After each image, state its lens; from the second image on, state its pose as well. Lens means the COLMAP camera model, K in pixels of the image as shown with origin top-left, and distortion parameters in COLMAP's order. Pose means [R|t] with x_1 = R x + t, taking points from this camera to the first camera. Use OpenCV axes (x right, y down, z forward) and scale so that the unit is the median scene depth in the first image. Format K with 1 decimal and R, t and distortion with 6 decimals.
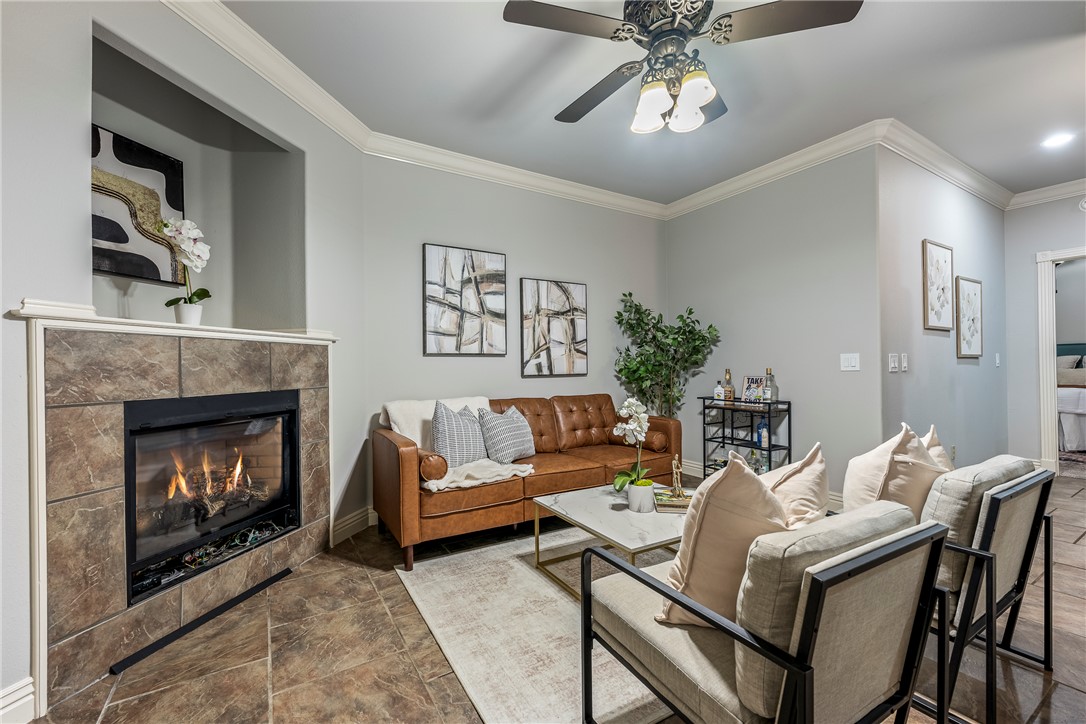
lens RADIAL K [[452.4, 0, 543.0], [0, 452.4, 362.0], [0, 0, 1]] dist [0.000136, 0.000043]
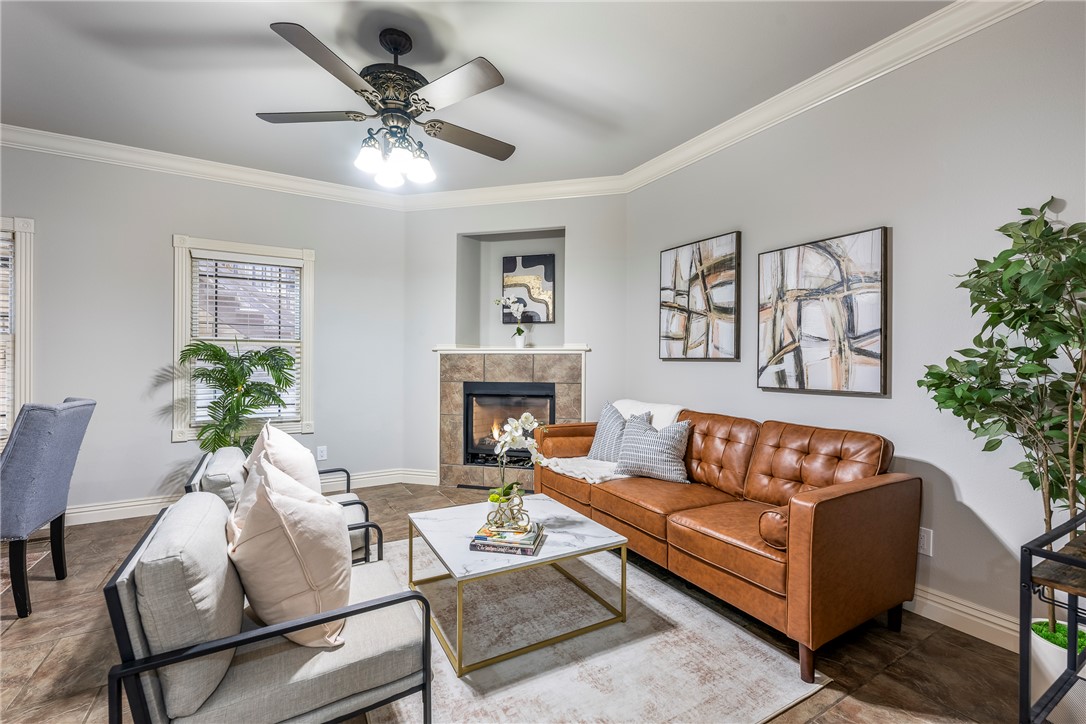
lens RADIAL K [[465.9, 0, 543.0], [0, 465.9, 362.0], [0, 0, 1]] dist [-0.001092, -0.000128]
pose [[-0.021092, 0.012204, -0.999703, 0.781933], [0.004143, 0.999918, 0.012119, -0.023316], [0.999769, -0.003887, -0.021141, 0.723835]]
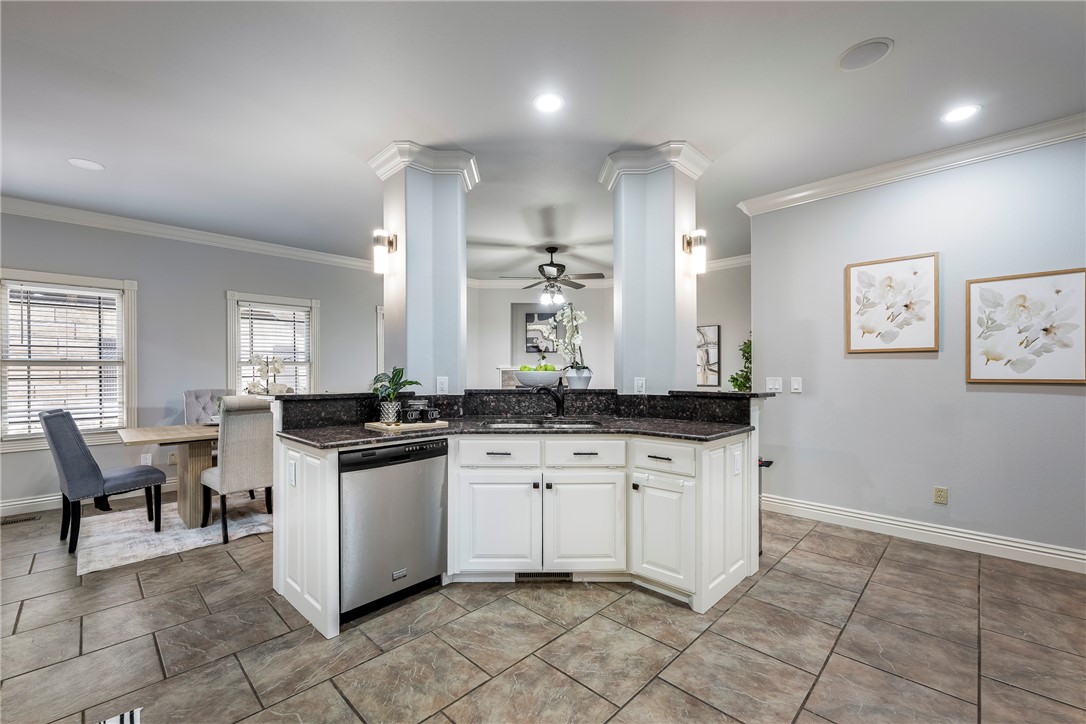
lens RADIAL K [[452.6, 0, 538.2], [0, 452.6, 370.7], [0, 0, 1]] dist [-0.002231, -0.000101]
pose [[0.230701, 0.008424, -0.972988, 1.676763], [0.008868, 0.999903, 0.010760, -0.051052], [0.972984, -0.011110, 0.230604, 0.093694]]
